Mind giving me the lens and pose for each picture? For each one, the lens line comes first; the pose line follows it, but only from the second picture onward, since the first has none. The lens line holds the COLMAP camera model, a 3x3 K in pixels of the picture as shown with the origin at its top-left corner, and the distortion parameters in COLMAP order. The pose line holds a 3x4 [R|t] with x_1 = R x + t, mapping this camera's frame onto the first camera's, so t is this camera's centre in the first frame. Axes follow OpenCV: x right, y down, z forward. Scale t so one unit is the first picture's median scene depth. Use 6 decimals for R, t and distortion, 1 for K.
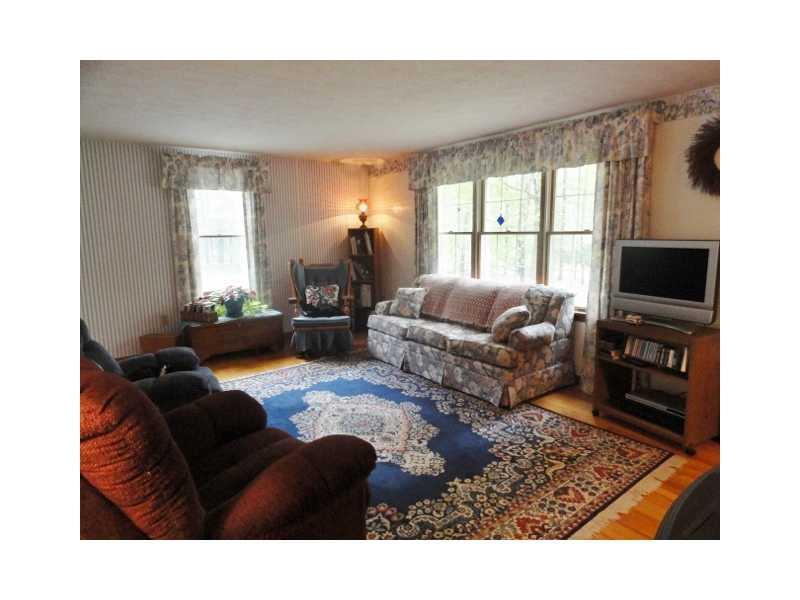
lens RADIAL K [[449.8, 0, 404.6], [0, 449.8, 298.9], [0, 0, 1]] dist [-0.002902, -0.000352]
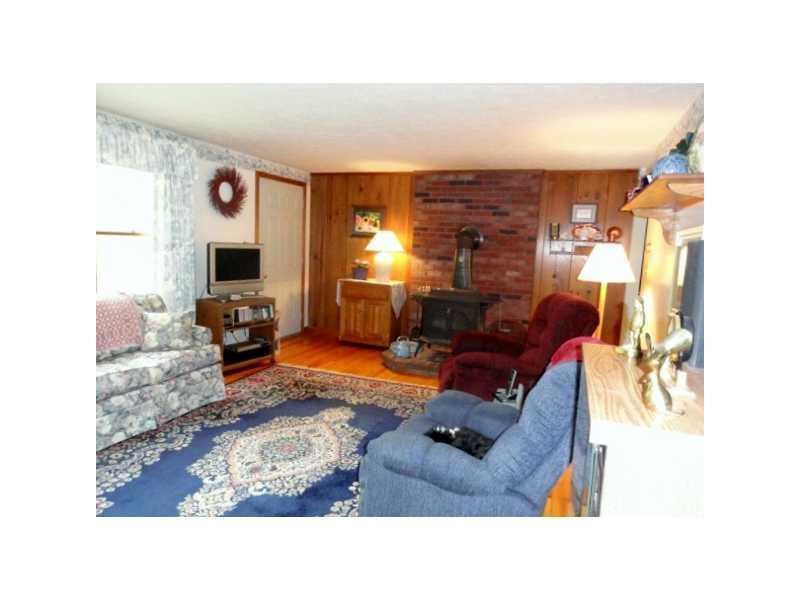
lens RADIAL K [[449.8, 0, 404.6], [0, 449.8, 298.9], [0, 0, 1]] dist [-0.002902, -0.000352]
pose [[-0.543161, -0.115616, 0.831630, -0.904064], [0.084711, 0.977874, 0.191274, -0.164697], [-0.835344, 0.174341, -0.521350, 1.168900]]
